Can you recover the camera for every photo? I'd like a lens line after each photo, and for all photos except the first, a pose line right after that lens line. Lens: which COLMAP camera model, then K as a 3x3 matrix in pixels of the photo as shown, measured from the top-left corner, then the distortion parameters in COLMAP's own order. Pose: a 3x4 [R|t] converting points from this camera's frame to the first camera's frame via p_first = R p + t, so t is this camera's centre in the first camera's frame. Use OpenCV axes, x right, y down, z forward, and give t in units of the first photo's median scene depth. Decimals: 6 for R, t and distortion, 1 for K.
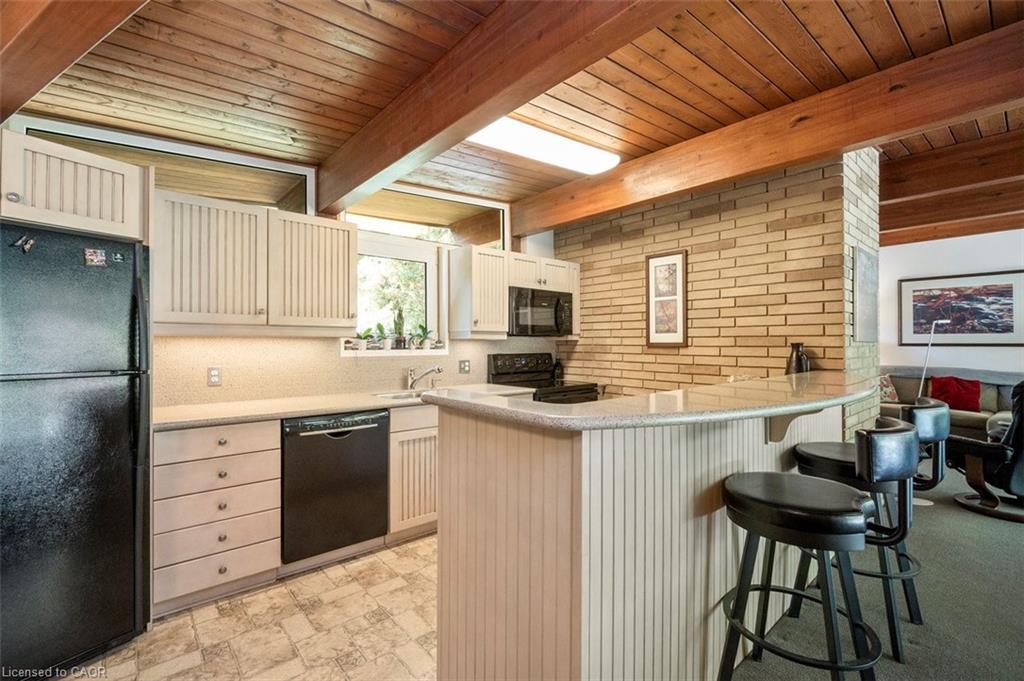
lens RADIAL K [[444.0, 0, 511.5], [0, 444.0, 346.8], [0, 0, 1]] dist [-0.002999, -0.000772]
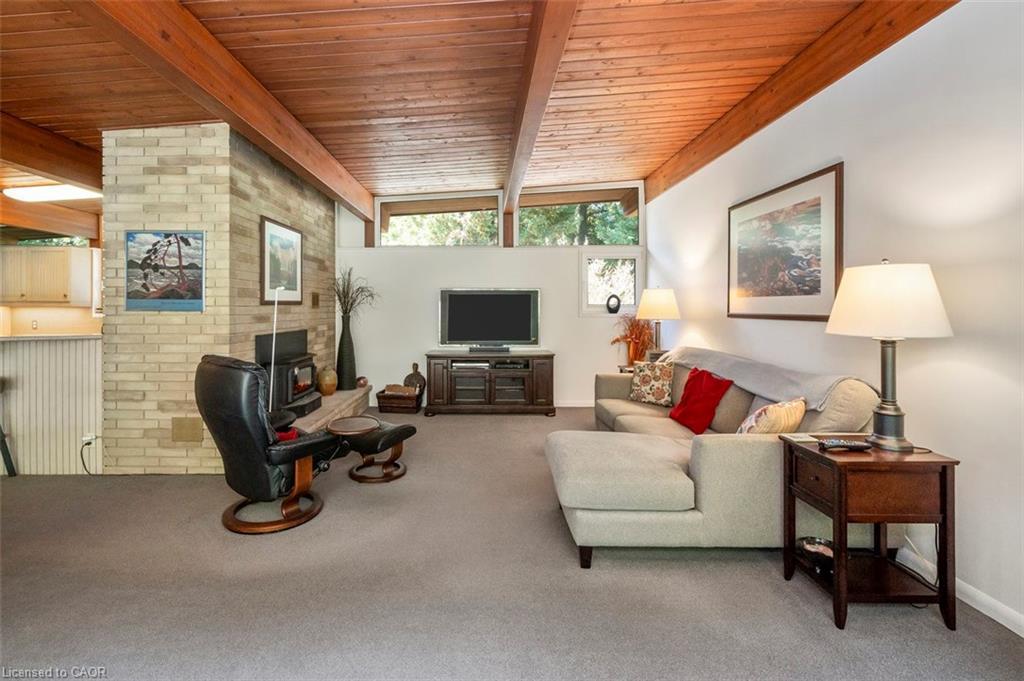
lens RADIAL K [[444.0, 0, 488.8], [0, 444.0, 308.2], [0, 0, 1]] dist [-0.002999, -0.000772]
pose [[0.762659, 0.004883, -0.646783, 1.746802], [-0.006937, 0.999976, -0.000630, -0.019883], [0.646764, 0.004967, 0.762674, 0.560897]]
